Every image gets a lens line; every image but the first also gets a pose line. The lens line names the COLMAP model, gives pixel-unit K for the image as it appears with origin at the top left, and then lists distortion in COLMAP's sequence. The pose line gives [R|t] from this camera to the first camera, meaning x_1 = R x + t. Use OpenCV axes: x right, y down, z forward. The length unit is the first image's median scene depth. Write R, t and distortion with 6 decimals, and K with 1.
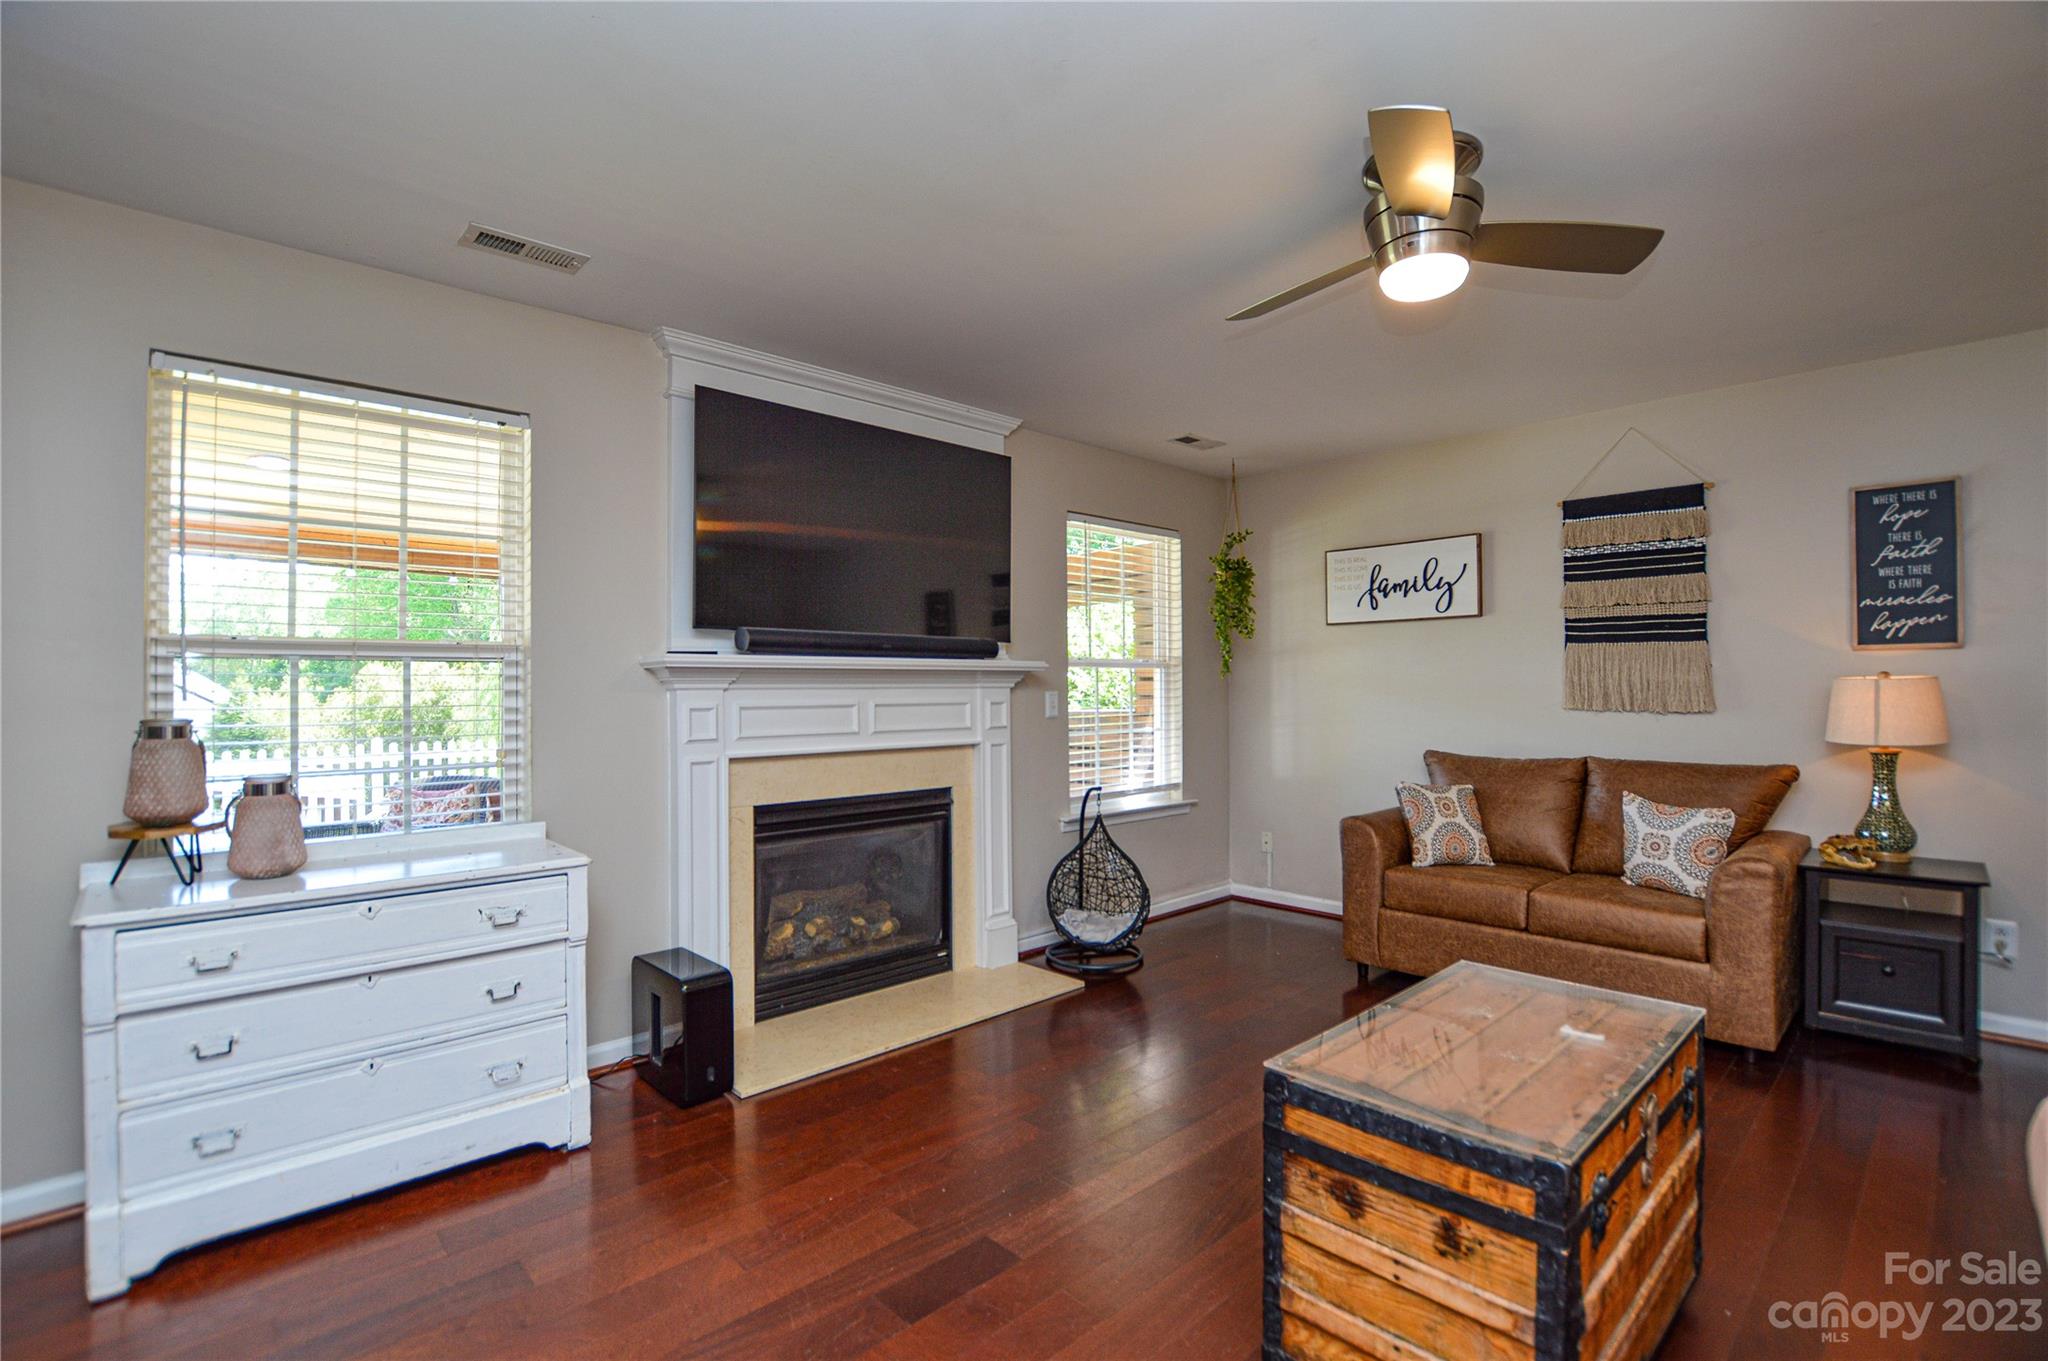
lens RADIAL K [[941.9, 0, 1059.4], [0, 941.9, 682.7], [0, 0, 1]] dist [0.000384, -0.012131]
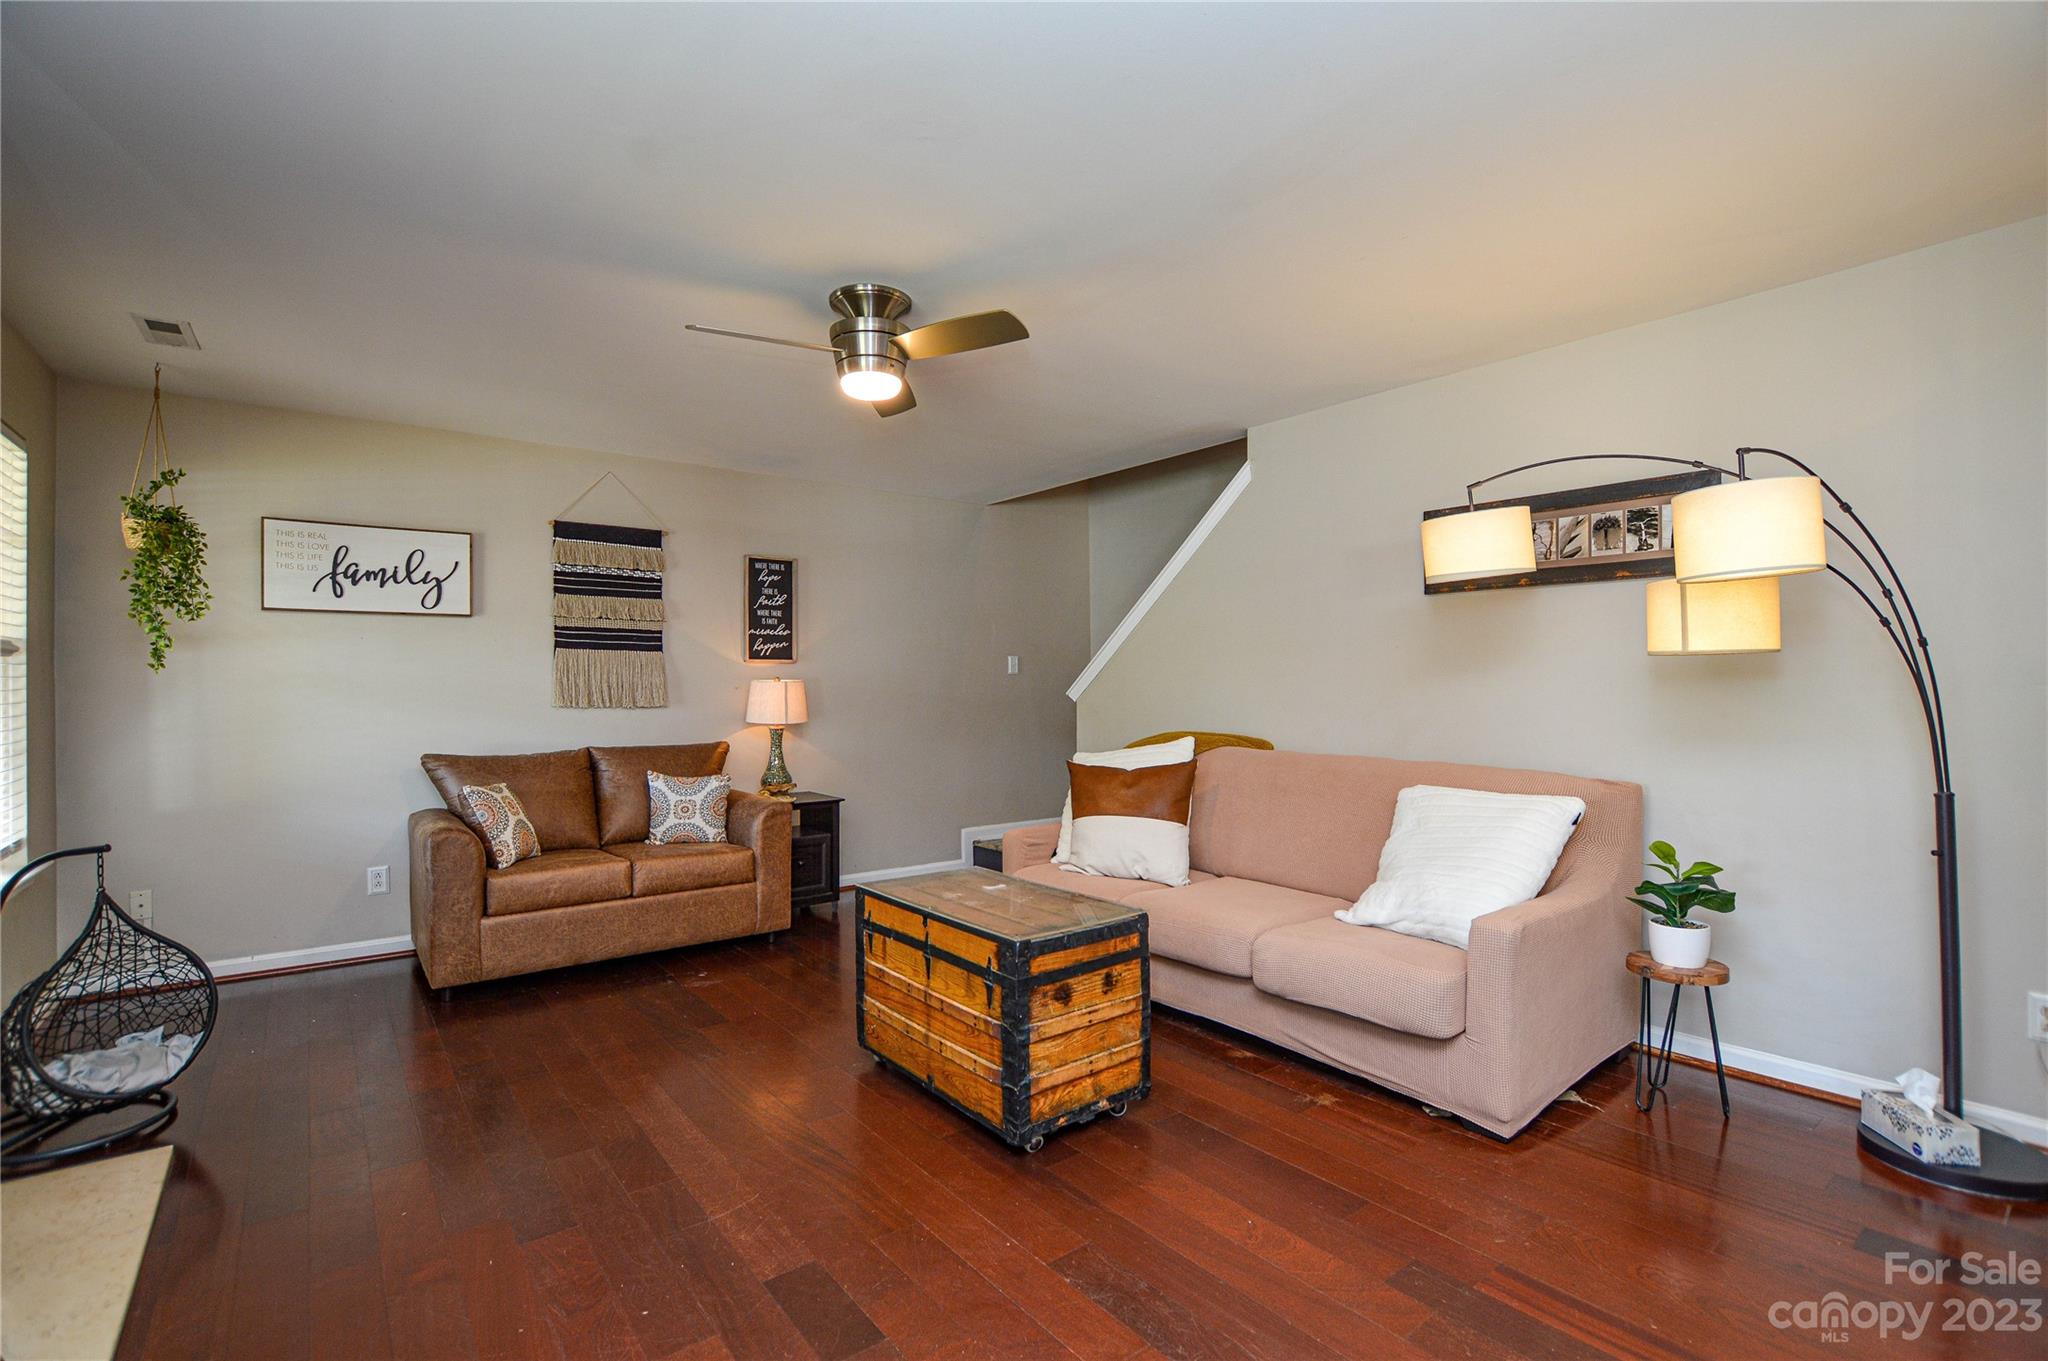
lens RADIAL K [[915.5, 0, 1024.0], [0, 915.5, 680.5], [0, 0, 1]] dist [-0.029408, -0.000172]
pose [[0.113444, 0.010252, 0.993492, -0.507233], [-0.000109, 0.999947, -0.010306, 0.008278], [-0.993544, 0.001061, 0.113439, 0.353972]]
